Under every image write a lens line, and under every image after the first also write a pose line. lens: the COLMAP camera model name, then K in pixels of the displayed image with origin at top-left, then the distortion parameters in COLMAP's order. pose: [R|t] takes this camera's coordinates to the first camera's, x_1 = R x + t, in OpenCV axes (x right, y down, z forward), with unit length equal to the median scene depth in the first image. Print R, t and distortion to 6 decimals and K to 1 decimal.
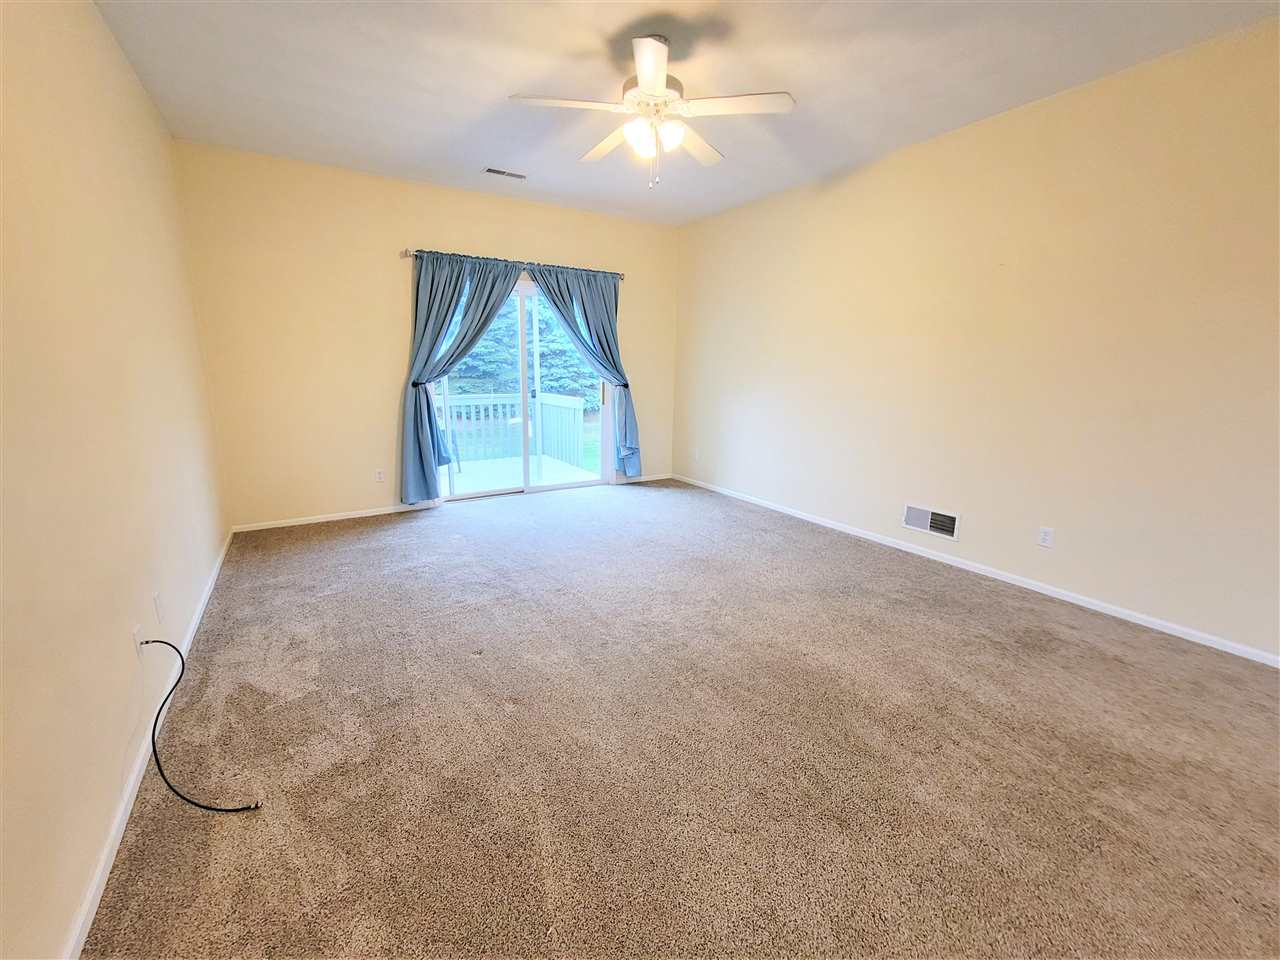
lens RADIAL K [[537.7, 0, 639.4], [0, 537.7, 483.5], [0, 0, 1]] dist [0.001176, 0.000209]
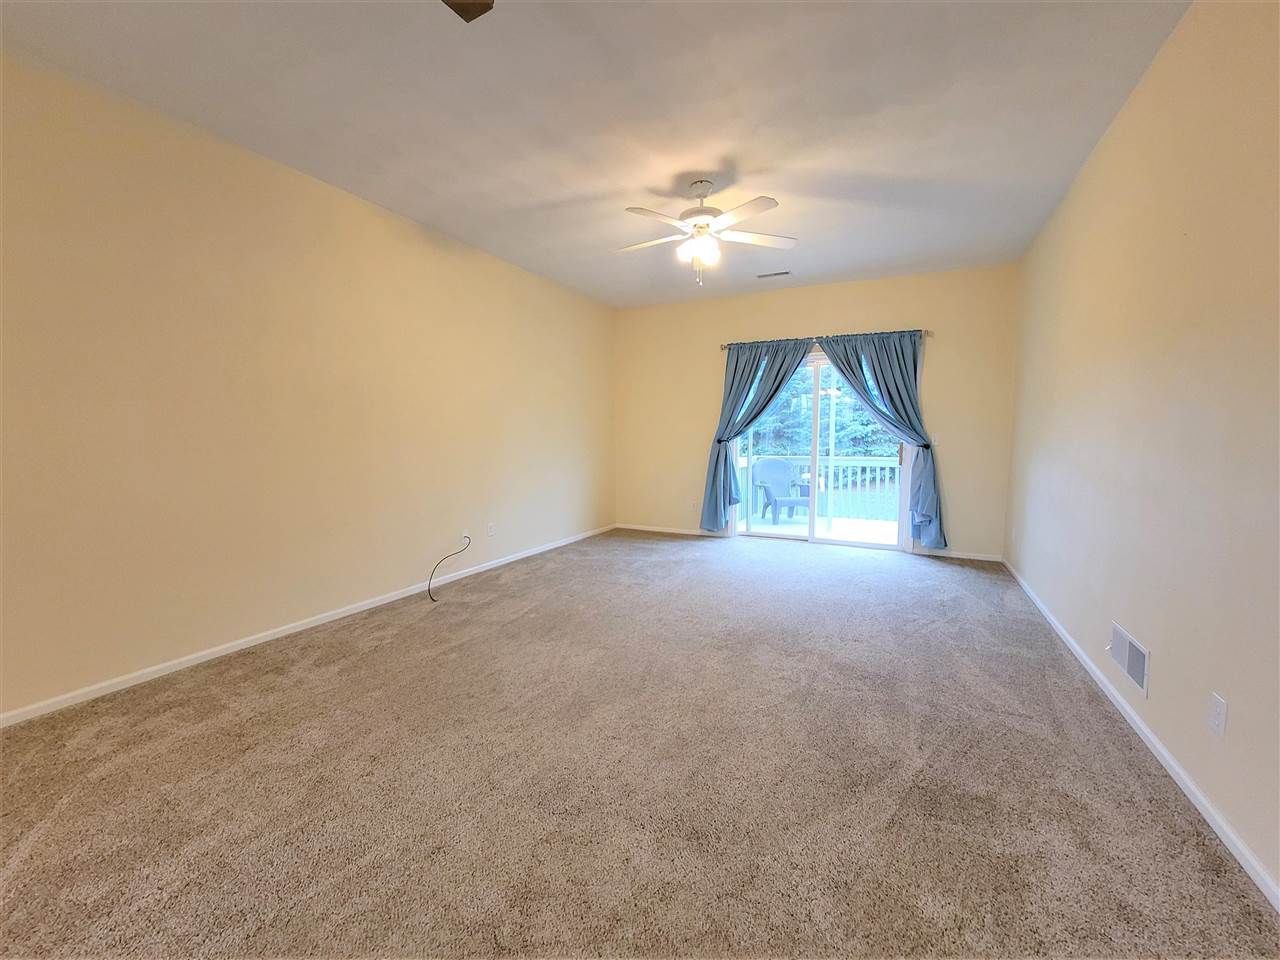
lens RADIAL K [[537.7, 0, 639.4], [0, 537.7, 483.5], [0, 0, 1]] dist [0.001176, 0.000209]
pose [[0.533999, 0.070016, -0.842581, 0.578814], [-0.179892, 0.983156, -0.032312, -0.002389], [0.826126, 0.168828, 0.537600, 0.130827]]
